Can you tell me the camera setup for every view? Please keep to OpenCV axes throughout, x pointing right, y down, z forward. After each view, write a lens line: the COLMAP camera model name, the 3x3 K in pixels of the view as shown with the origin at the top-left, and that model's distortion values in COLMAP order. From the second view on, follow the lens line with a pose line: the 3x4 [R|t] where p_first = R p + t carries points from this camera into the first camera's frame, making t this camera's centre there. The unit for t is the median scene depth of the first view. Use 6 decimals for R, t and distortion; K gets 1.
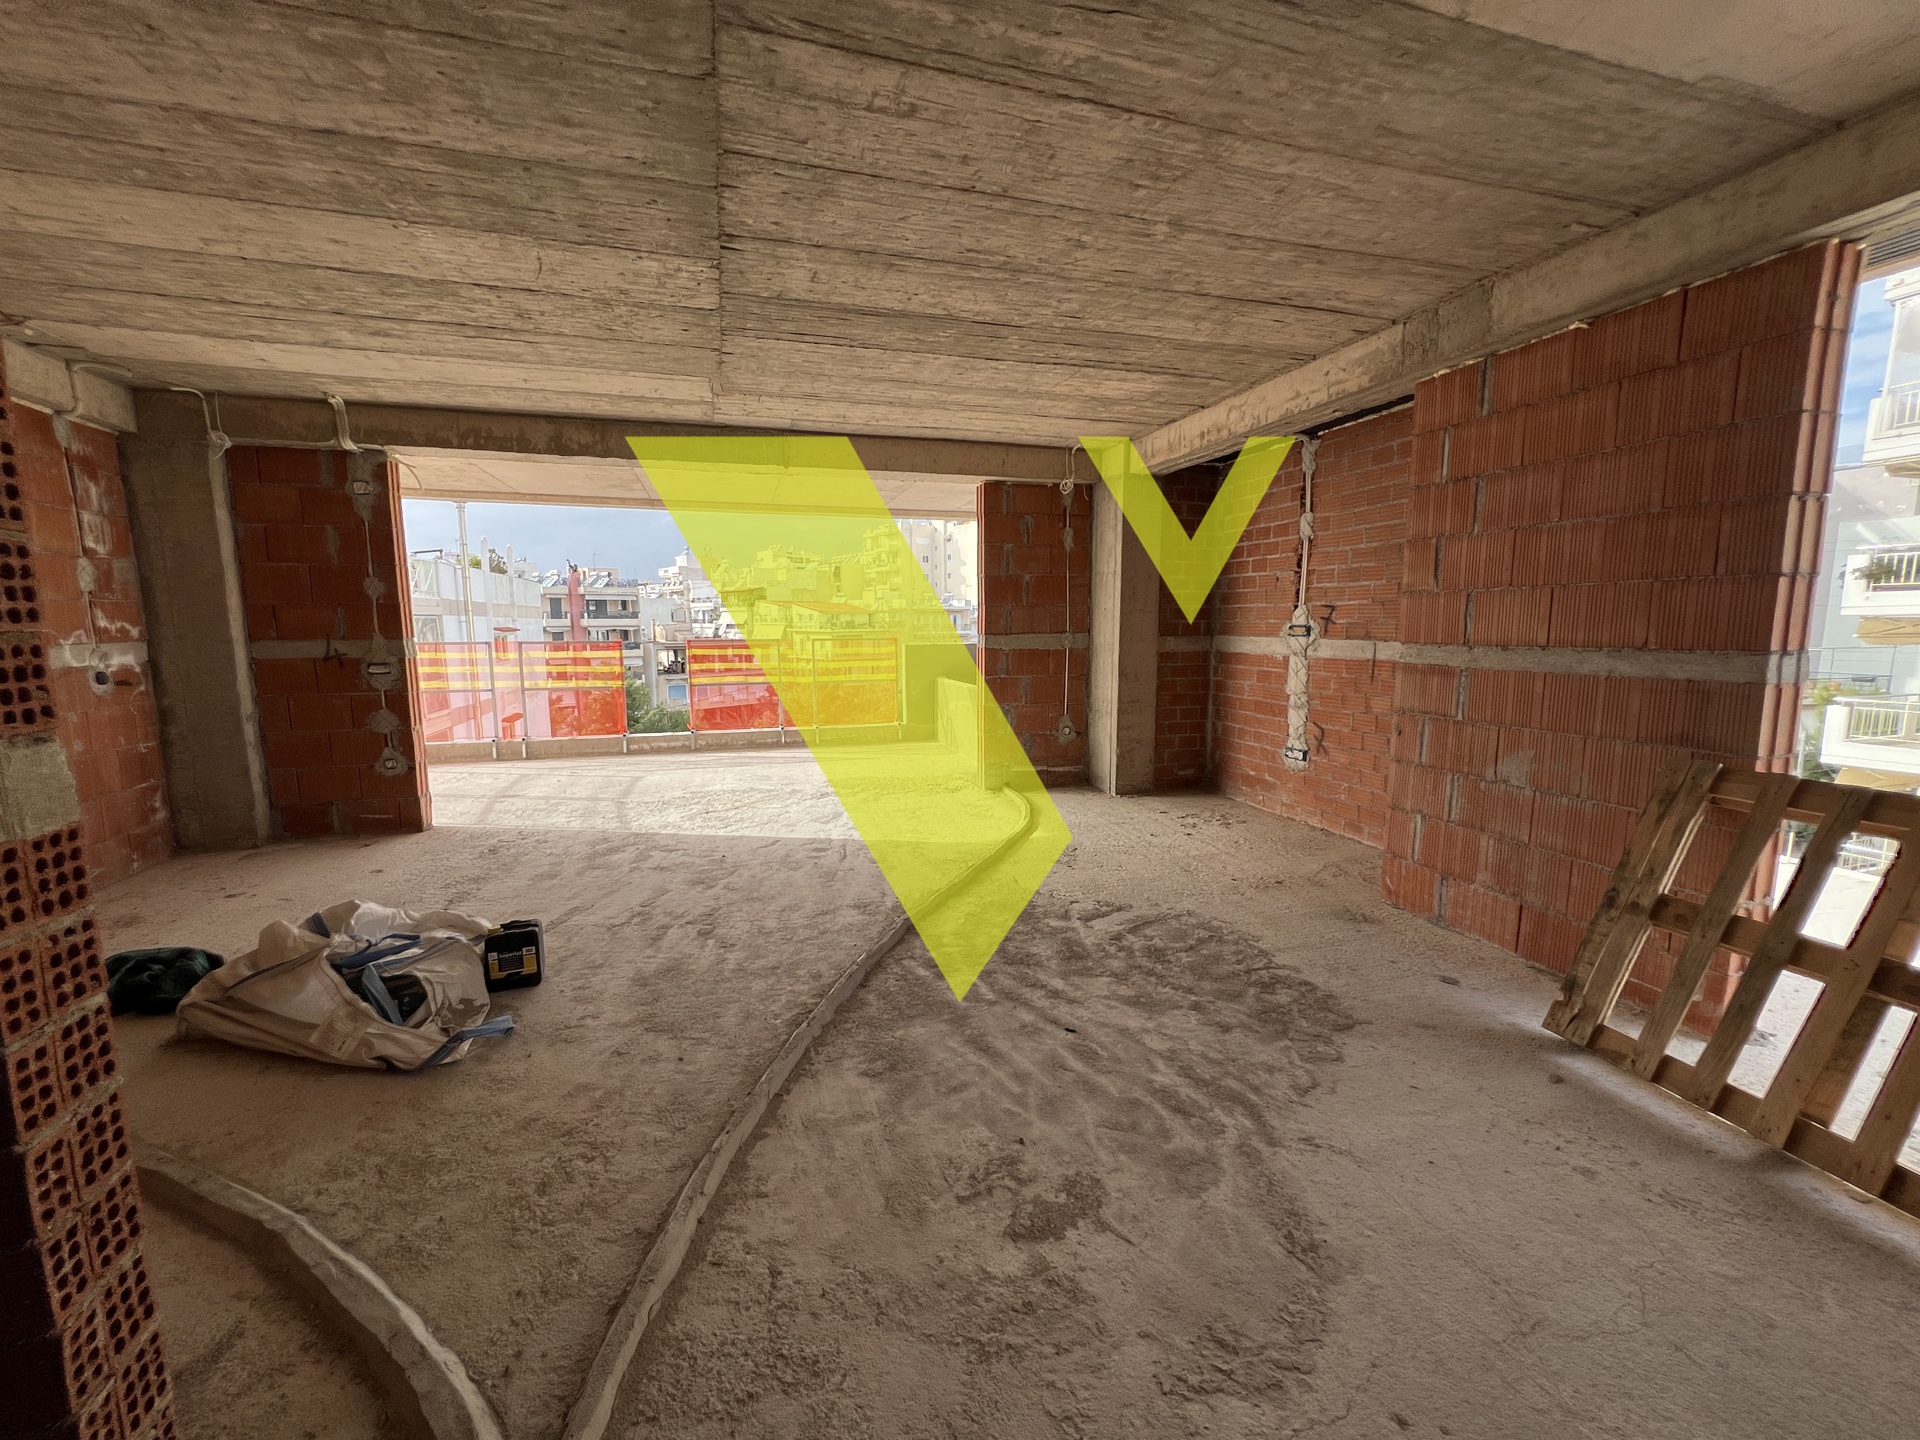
lens RADIAL K [[769.1, 0, 959.3], [0, 769.1, 724.8], [0, 0, 1]] dist [-0.001073, -0.000040]
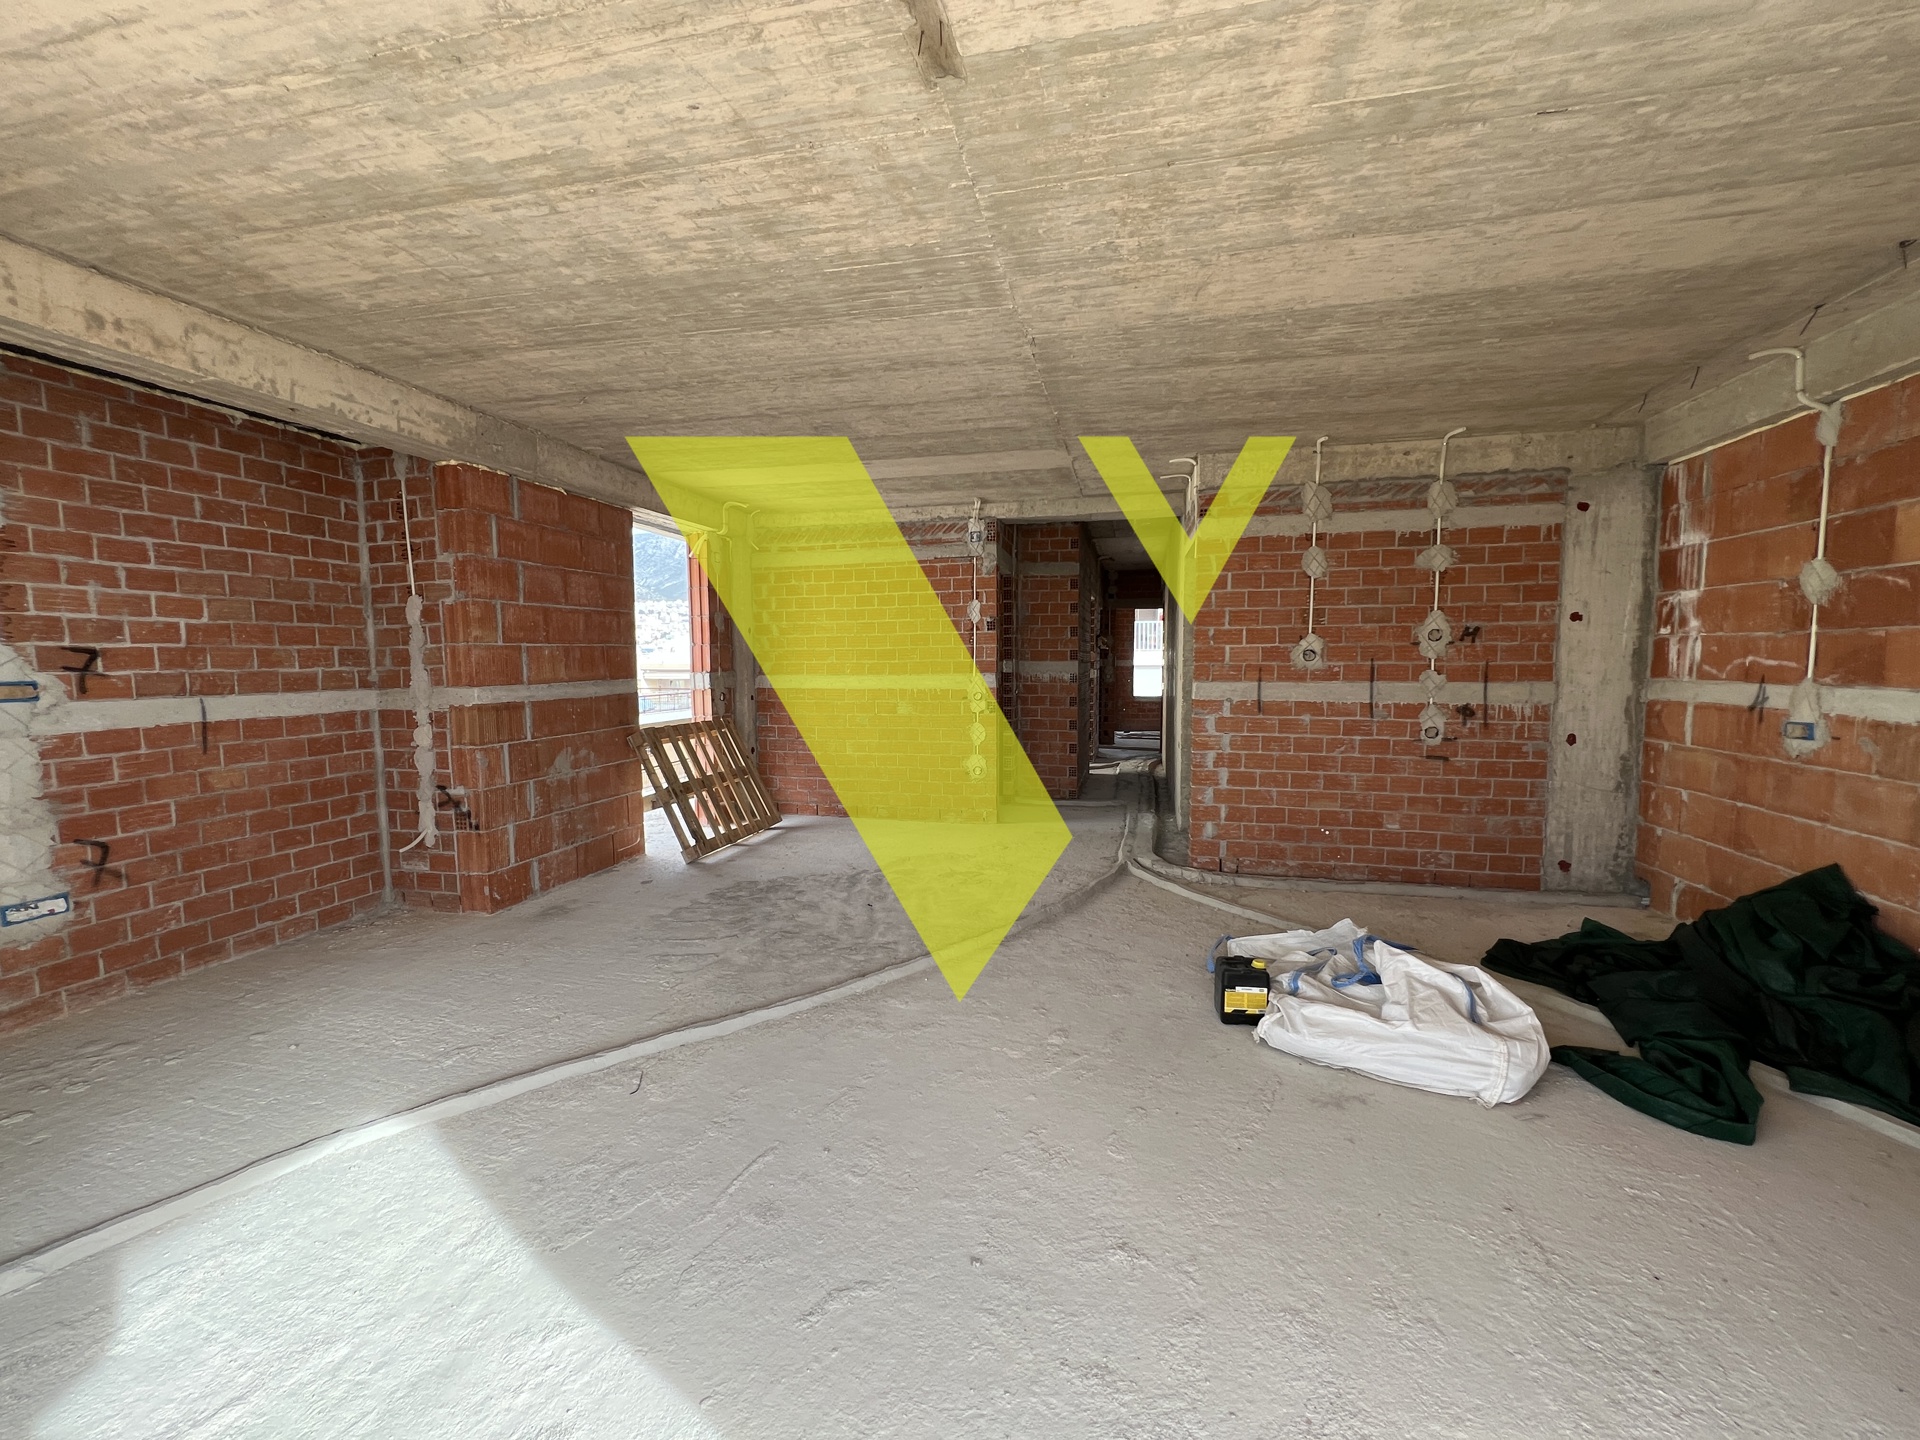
lens RADIAL K [[769.1, 0, 959.3], [0, 769.1, 724.8], [0, 0, 1]] dist [-0.001073, -0.000040]
pose [[-0.866738, -0.035577, 0.497494, -0.714261], [0.074675, 0.976953, 0.199964, -0.263529], [-0.493142, 0.210467, -0.844106, 1.882747]]
